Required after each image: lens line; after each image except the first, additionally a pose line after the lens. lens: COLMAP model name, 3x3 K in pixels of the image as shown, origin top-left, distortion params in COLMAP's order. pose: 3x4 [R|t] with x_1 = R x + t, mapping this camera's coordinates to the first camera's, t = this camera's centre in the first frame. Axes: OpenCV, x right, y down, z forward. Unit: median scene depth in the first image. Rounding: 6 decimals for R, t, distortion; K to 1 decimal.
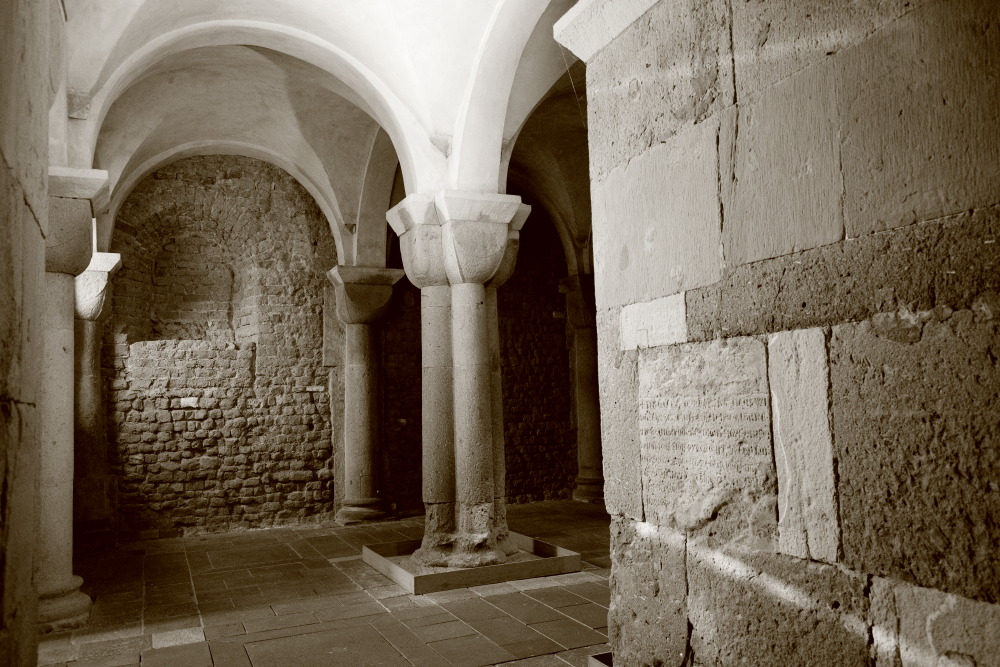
lens RADIAL K [[771.3, 0, 507.1], [0, 771.3, 334.1], [0, 0, 1]] dist [0.015390, -0.001296]
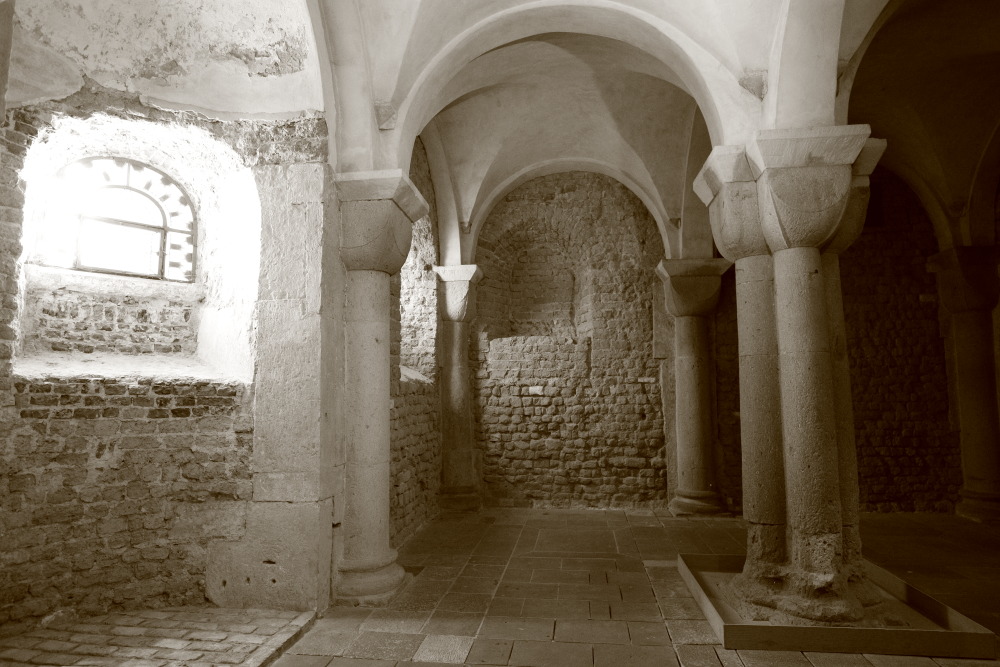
lens RADIAL K [[570.8, 0, 506.9], [0, 570.8, 334.1], [0, 0, 1]] dist [-0.014841, 0.003371]
pose [[0.846749, -0.030215, -0.531134, 0.004187], [0.025165, 0.999543, -0.016742, 0.017515], [0.531398, 0.000810, 0.847122, 0.256194]]
